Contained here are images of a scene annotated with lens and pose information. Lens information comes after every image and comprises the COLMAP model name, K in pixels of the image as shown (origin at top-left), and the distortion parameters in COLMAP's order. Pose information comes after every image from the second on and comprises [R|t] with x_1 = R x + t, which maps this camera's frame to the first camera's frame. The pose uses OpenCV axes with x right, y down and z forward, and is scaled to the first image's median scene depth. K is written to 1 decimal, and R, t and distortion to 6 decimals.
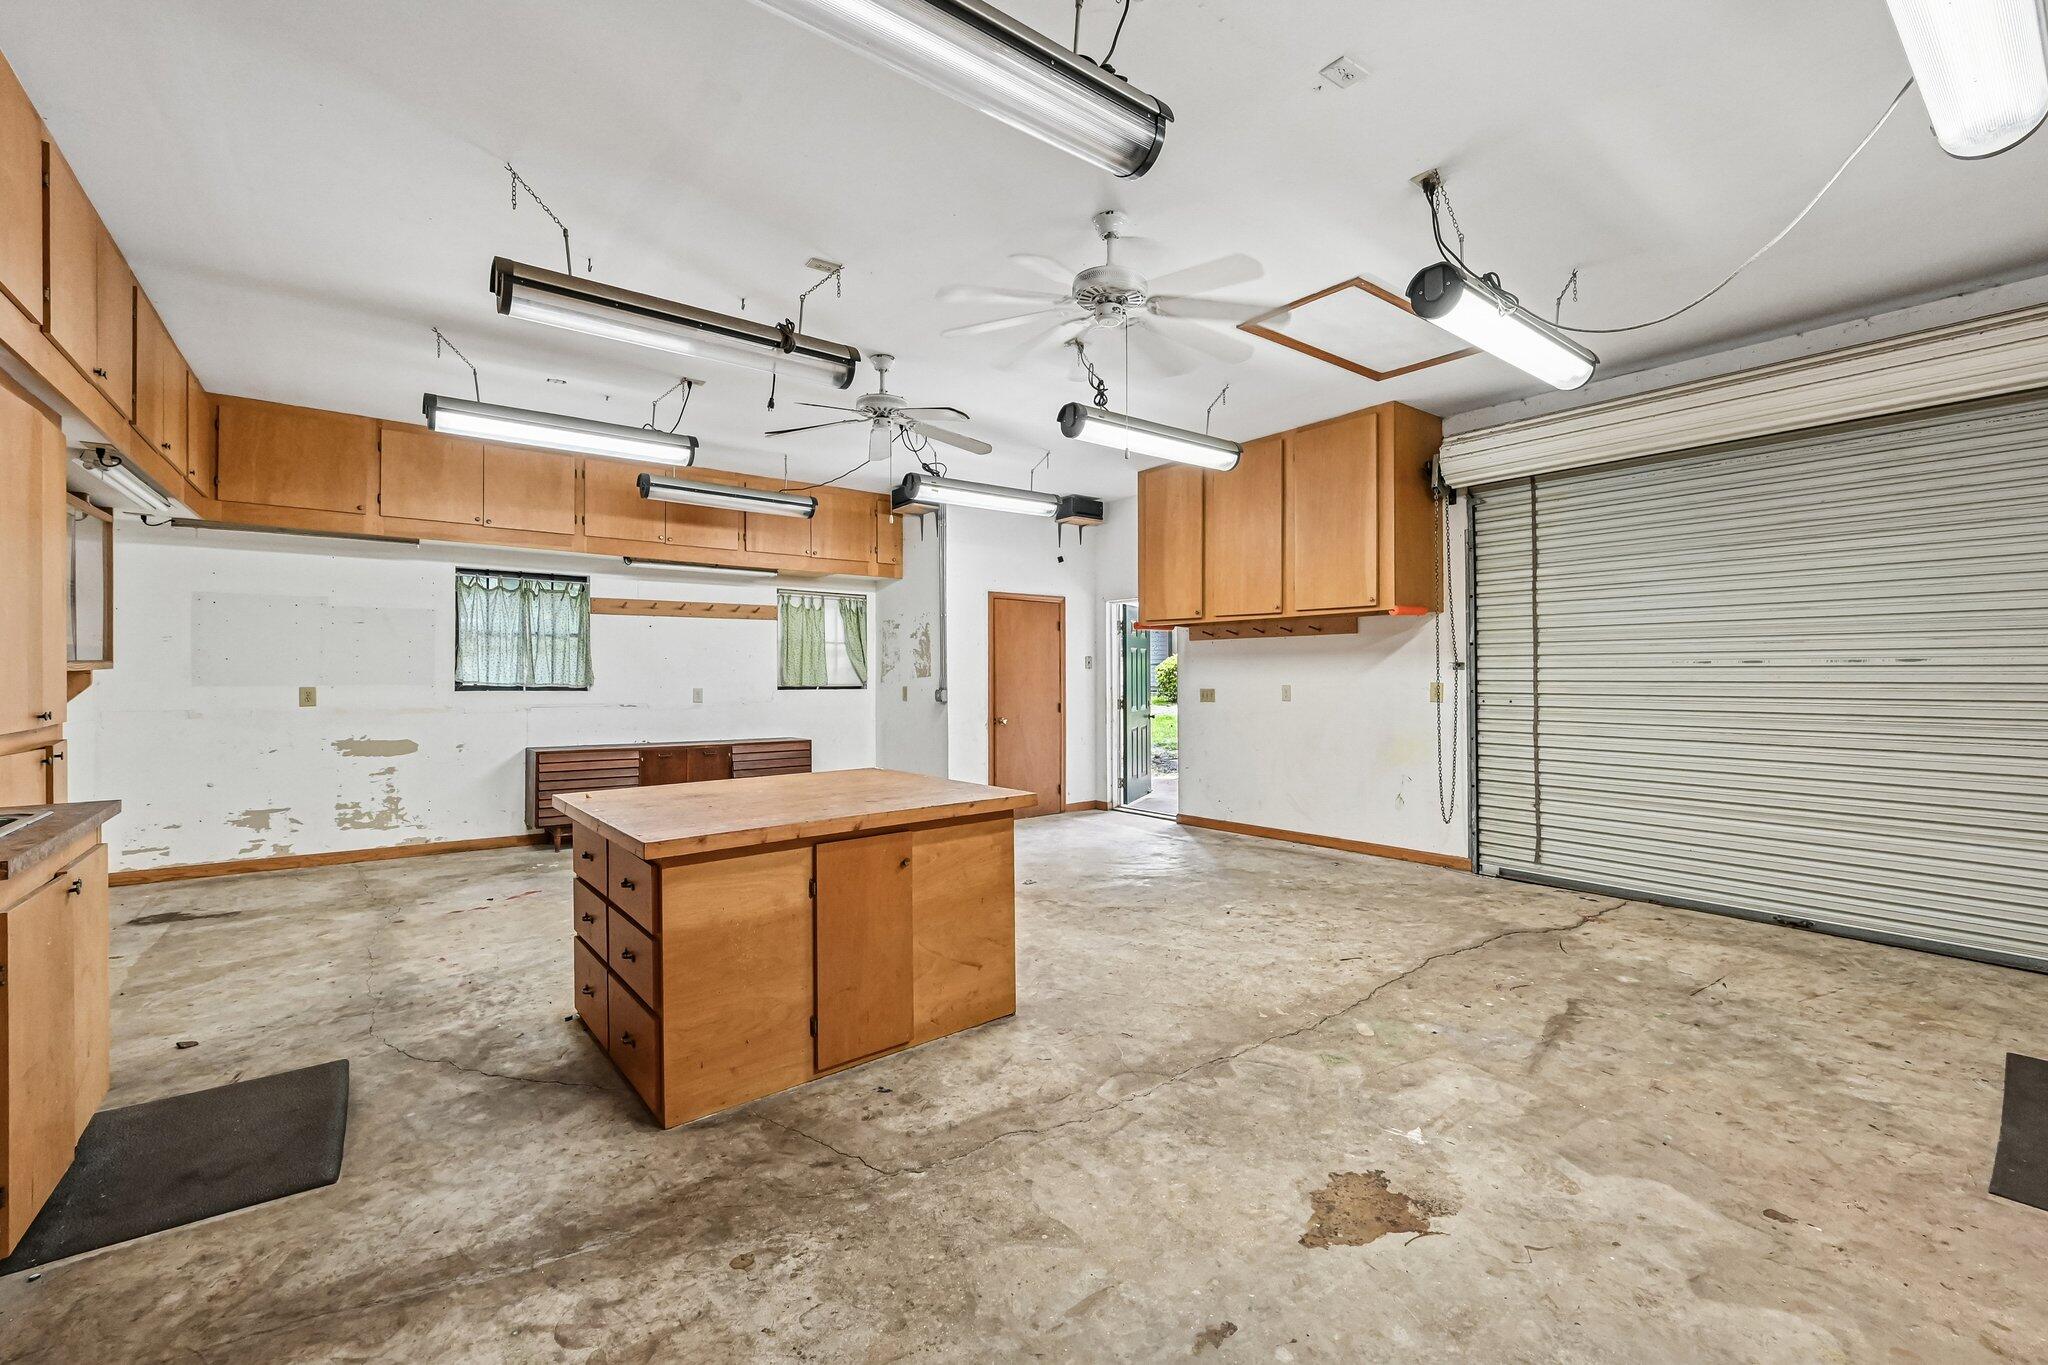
lens RADIAL K [[823.6, 0, 1021.5], [0, 823.6, 667.2], [0, 0, 1]] dist [-0.001275, -0.000177]
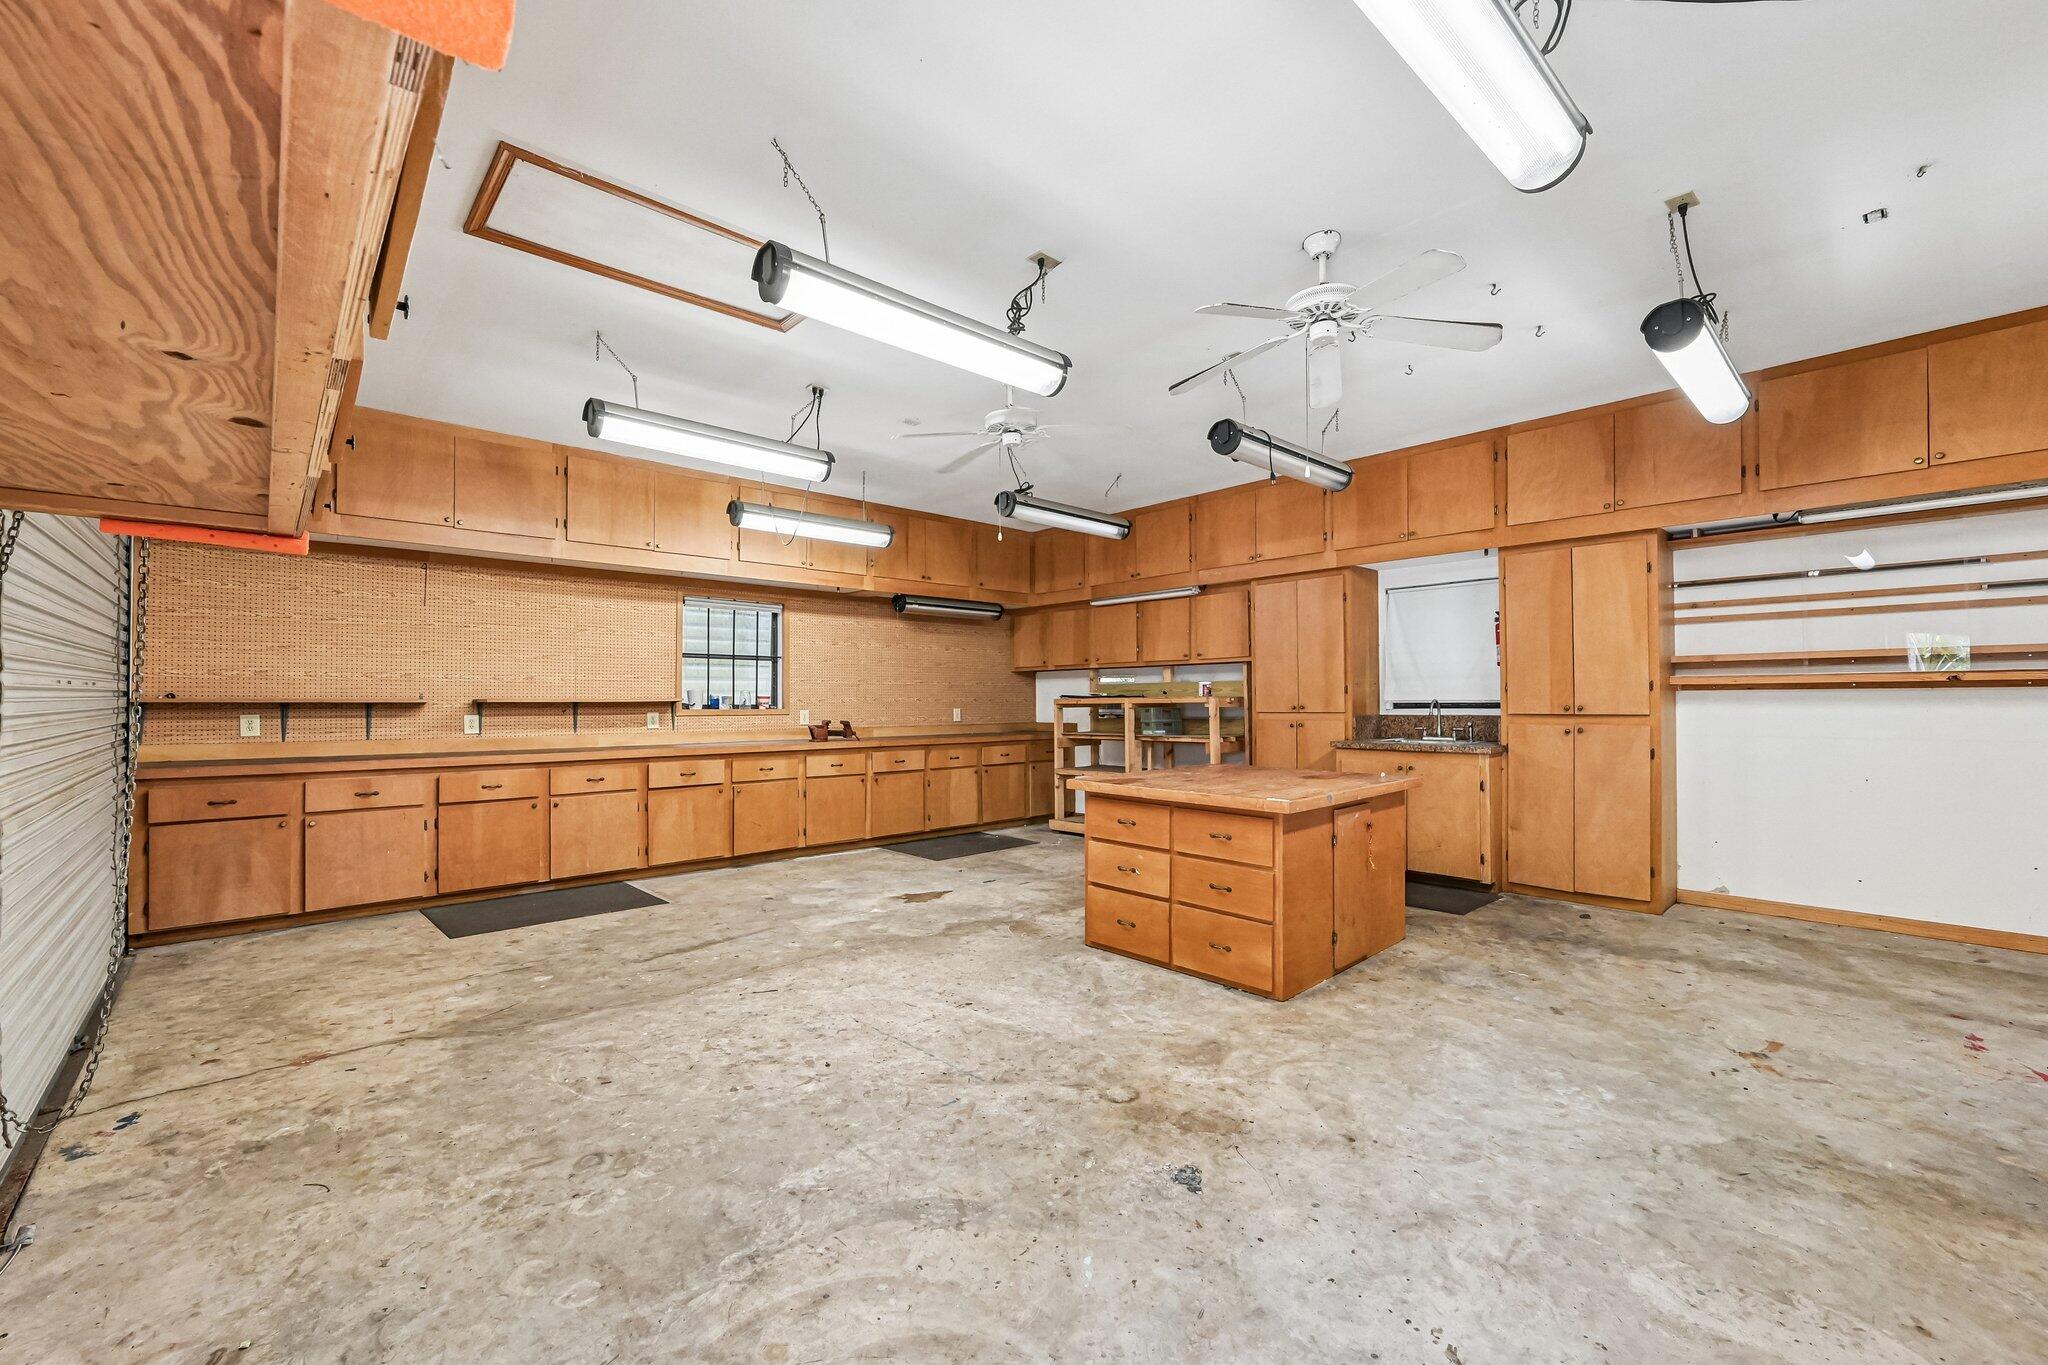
lens RADIAL K [[823.6, 0, 1021.5], [0, 823.6, 667.2], [0, 0, 1]] dist [-0.001275, -0.000177]
pose [[-0.995362, 0.007194, -0.095931, 0.209167], [0.010418, 0.999396, -0.033153, 0.010198], [0.095635, -0.033999, -0.994836, 2.202685]]
